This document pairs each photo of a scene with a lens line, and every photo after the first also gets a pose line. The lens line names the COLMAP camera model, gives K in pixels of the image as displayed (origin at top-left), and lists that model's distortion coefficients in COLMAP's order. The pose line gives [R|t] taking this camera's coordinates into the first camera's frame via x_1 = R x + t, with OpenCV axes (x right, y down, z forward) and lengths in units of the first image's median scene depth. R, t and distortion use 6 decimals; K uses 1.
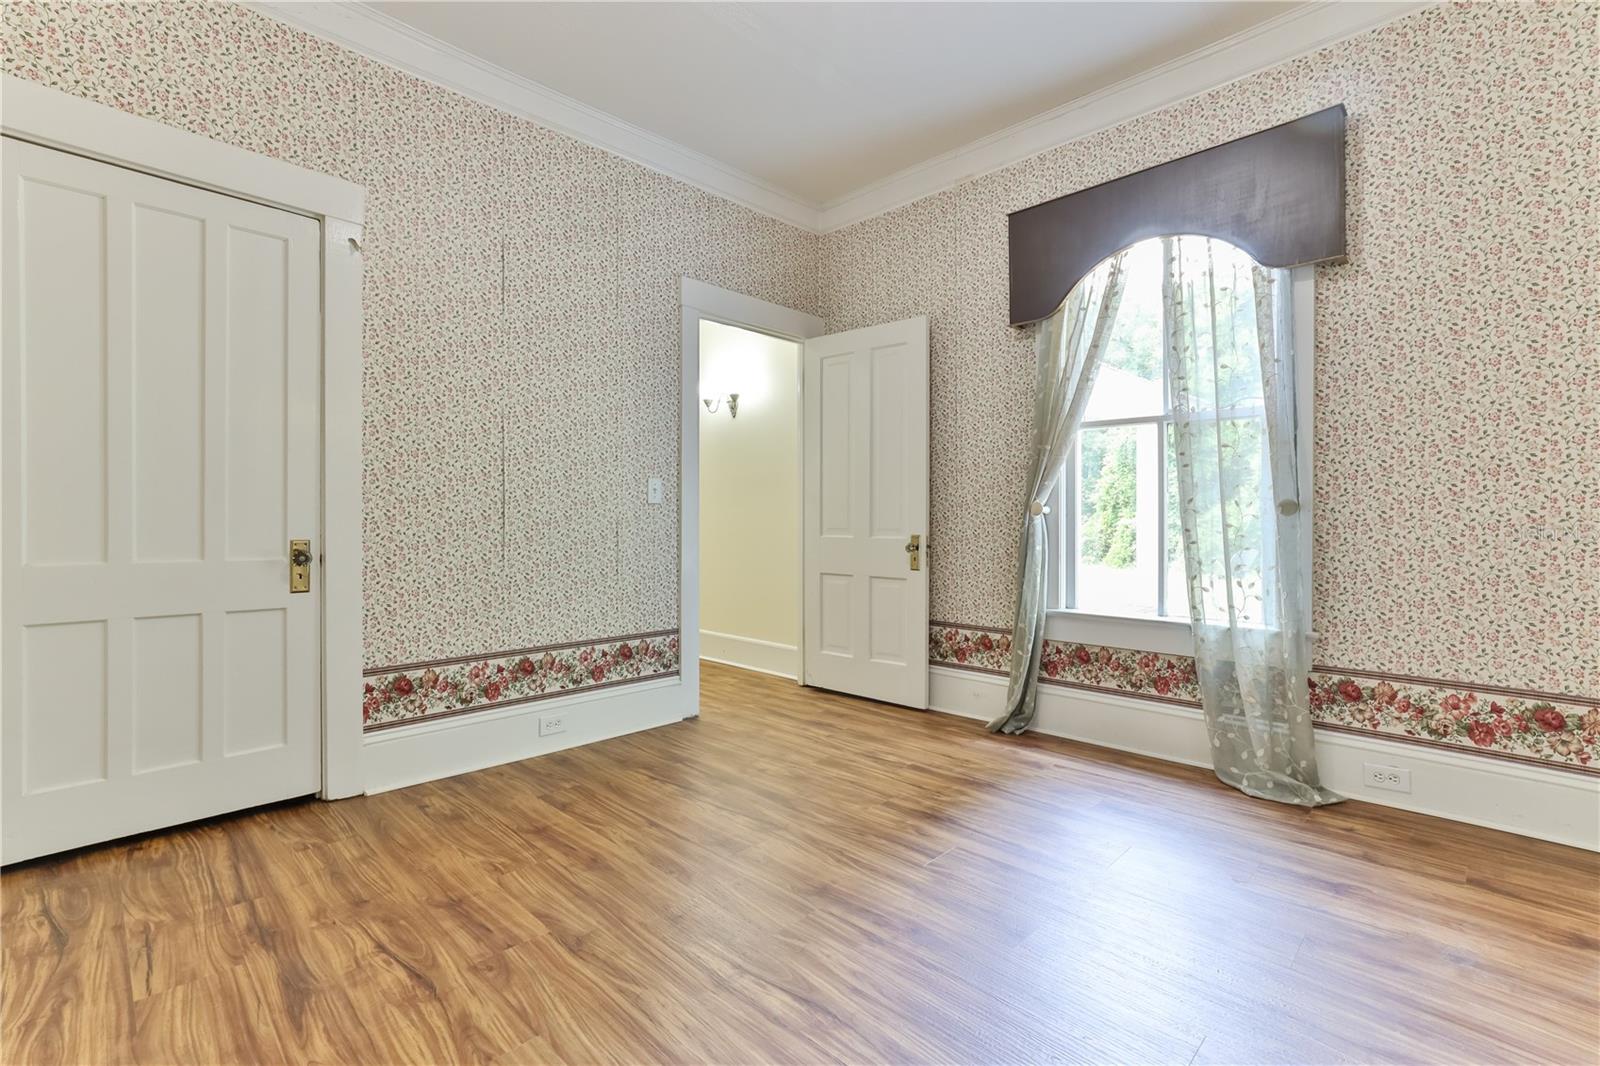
lens RADIAL K [[735.0, 0, 810.5], [0, 735.0, 518.5], [0, 0, 1]] dist [-0.014074, 0.011016]
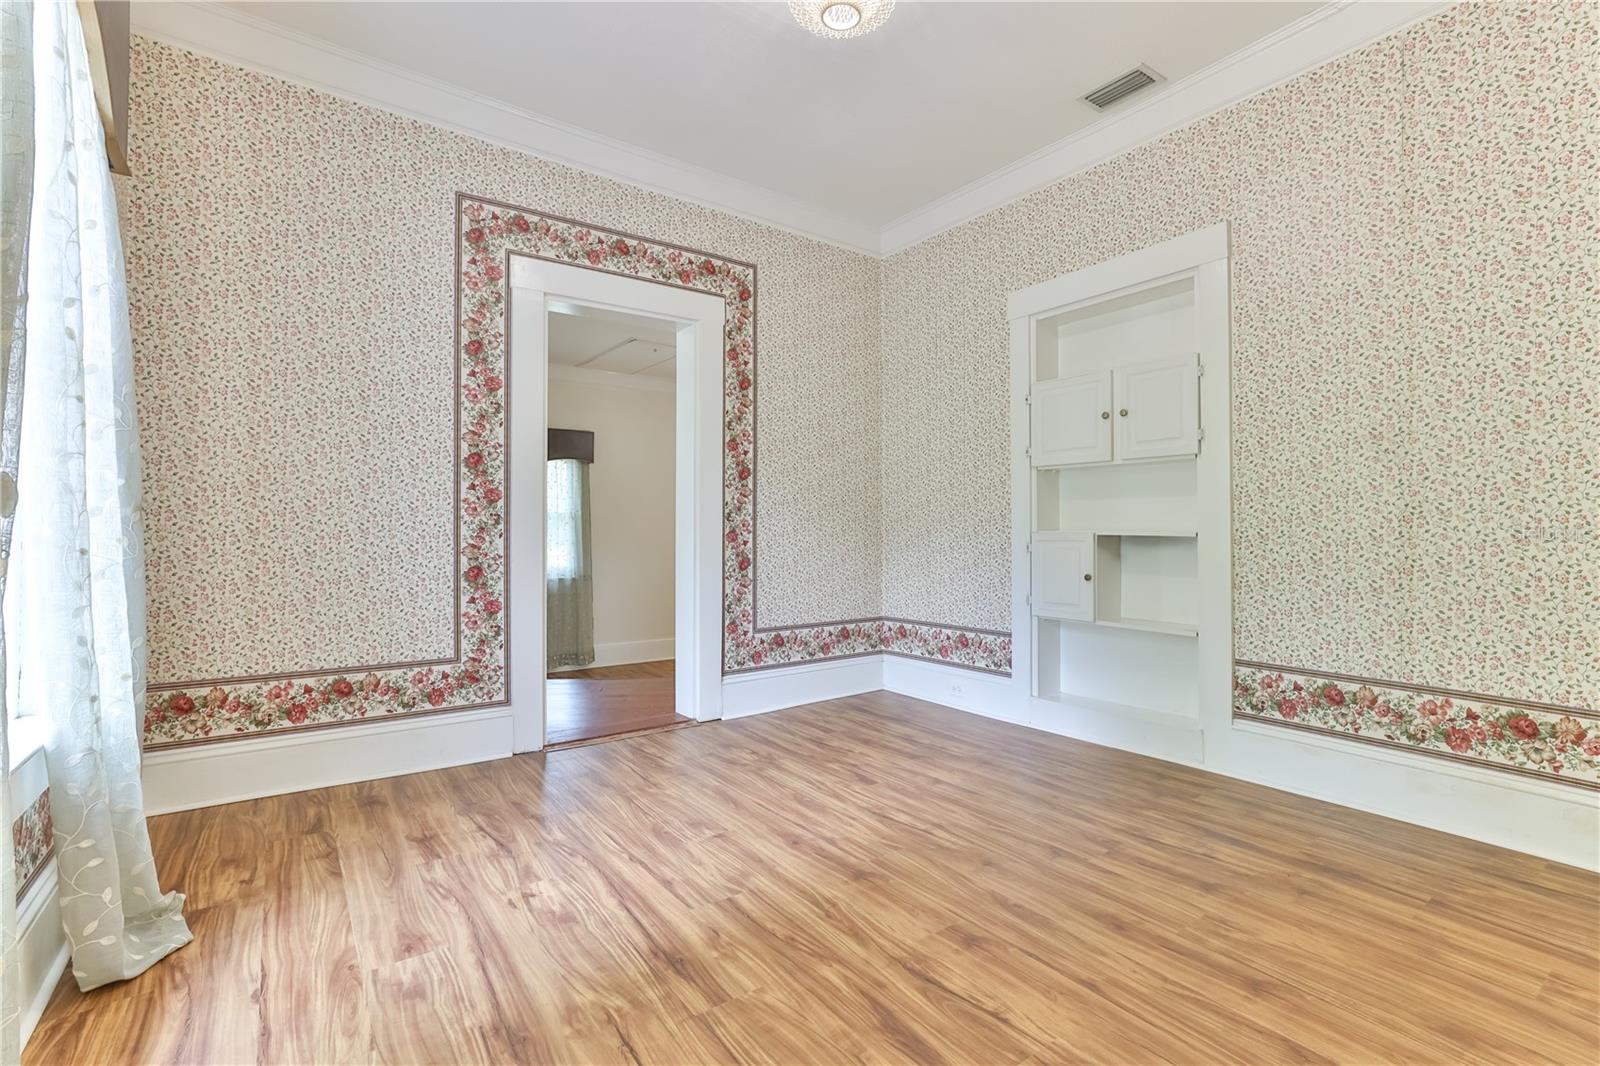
lens RADIAL K [[735.0, 0, 810.5], [0, 735.0, 518.5], [0, 0, 1]] dist [-0.014074, 0.011016]
pose [[-0.986141, 0.004139, 0.165858, -0.089730], [0.001759, 0.999893, -0.014492, 0.005006], [-0.165901, -0.013999, -0.986043, 2.012752]]
